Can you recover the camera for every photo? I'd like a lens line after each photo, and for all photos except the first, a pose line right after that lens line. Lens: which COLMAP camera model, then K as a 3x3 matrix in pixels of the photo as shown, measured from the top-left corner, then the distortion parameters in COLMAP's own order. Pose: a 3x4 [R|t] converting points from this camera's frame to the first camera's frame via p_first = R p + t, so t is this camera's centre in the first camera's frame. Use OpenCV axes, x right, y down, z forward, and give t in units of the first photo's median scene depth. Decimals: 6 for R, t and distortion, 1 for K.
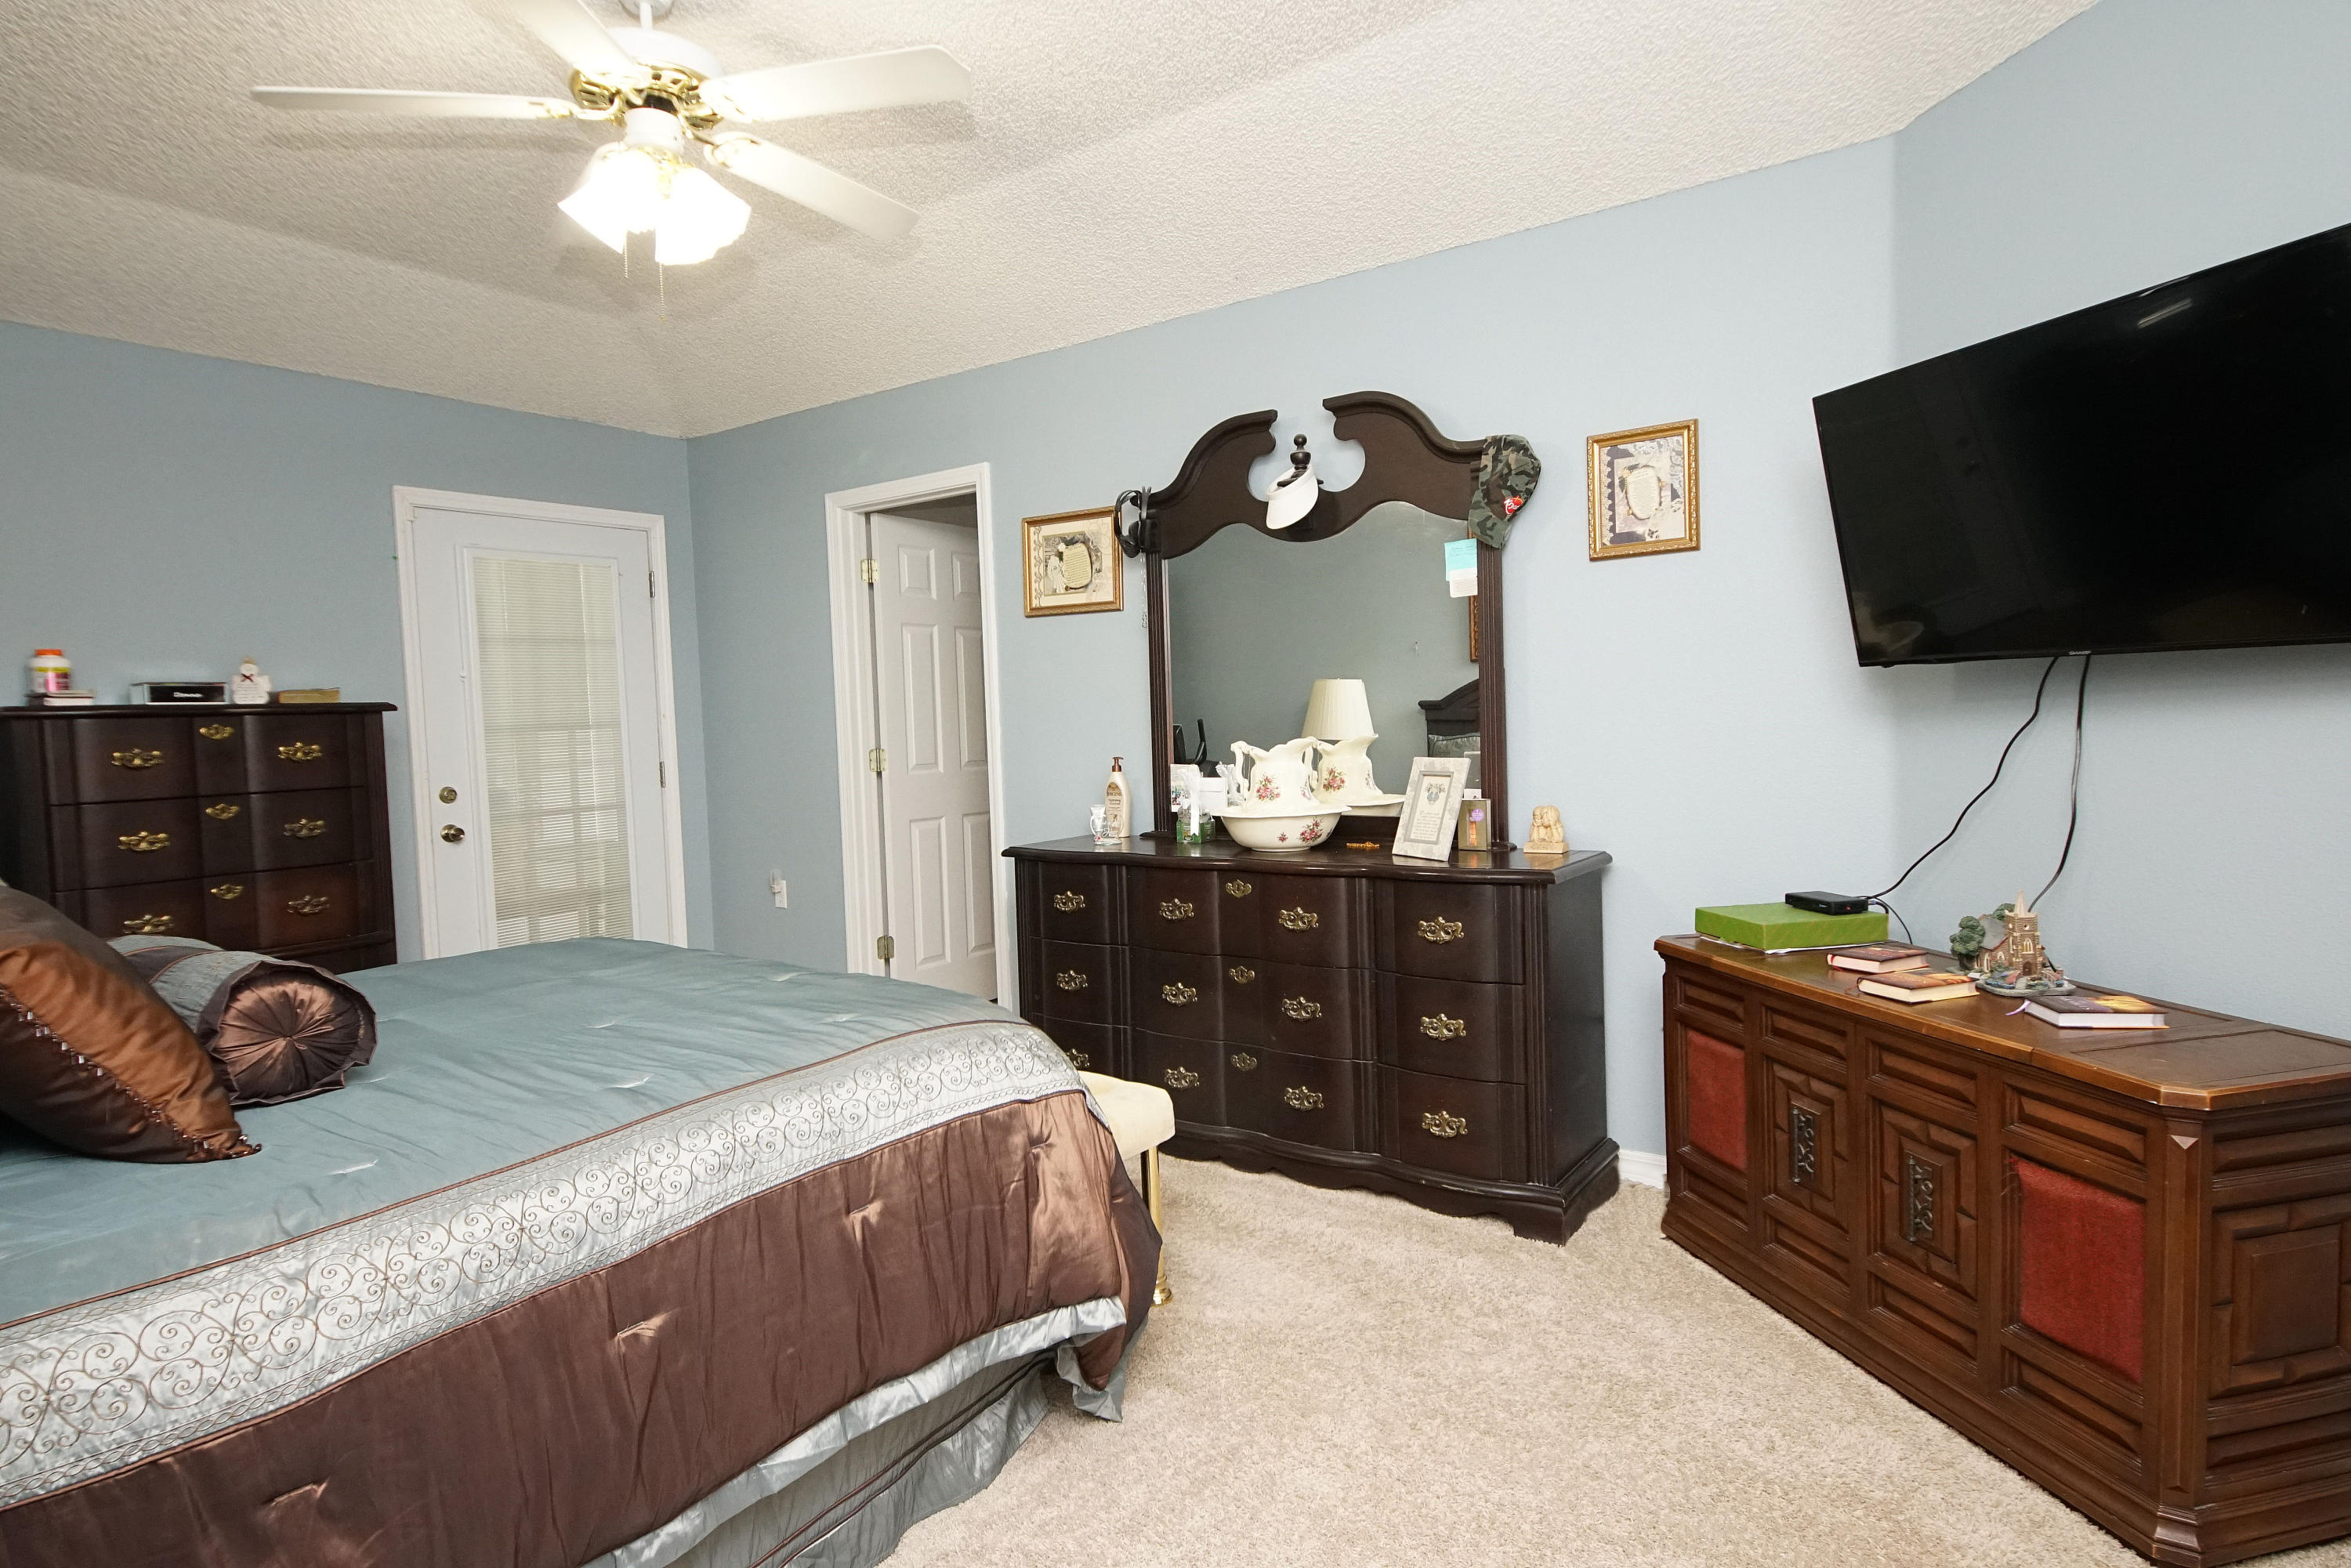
lens RADIAL K [[1256.4, 0, 1147.3], [0, 1256.4, 774.4], [0, 0, 1]] dist [0.037405, -0.037017]
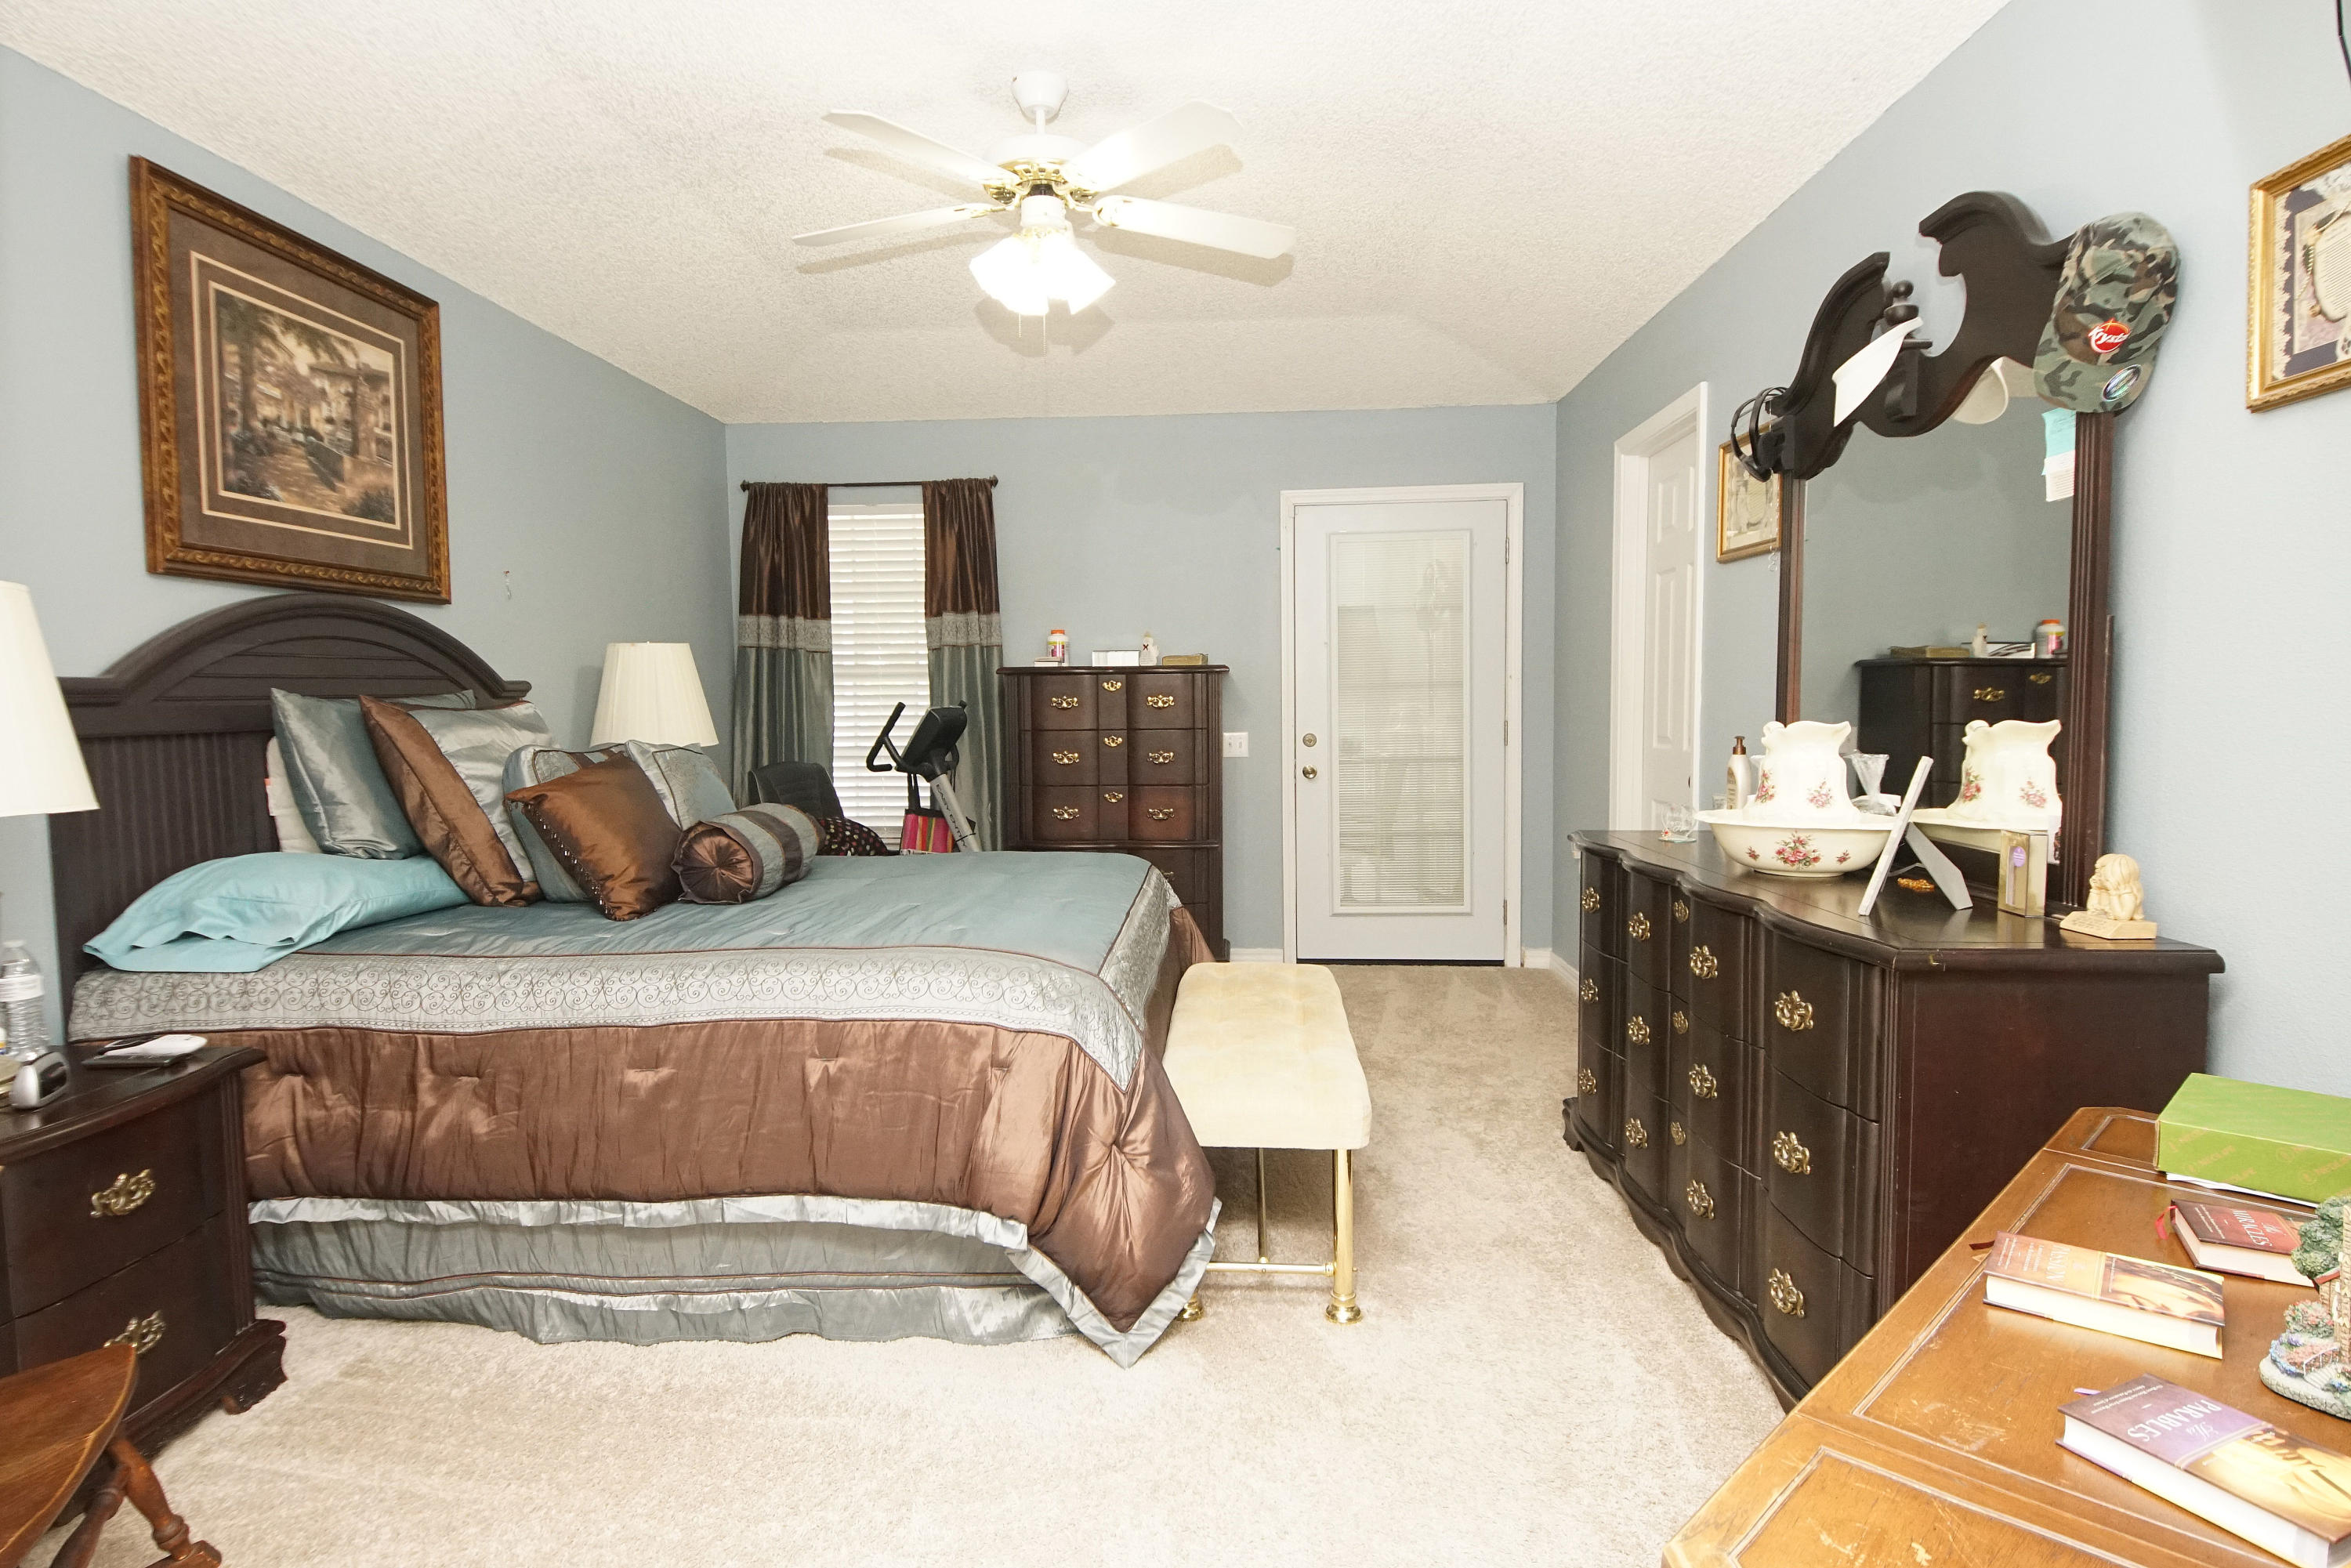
lens RADIAL K [[1256.4, 0, 1147.3], [0, 1256.4, 774.4], [0, 0, 1]] dist [0.037405, -0.037017]
pose [[0.528958, 0.077454, -0.845106, 0.574169], [-0.046547, 0.996975, 0.062238, -0.027626], [0.847370, 0.006416, 0.530963, 0.320481]]
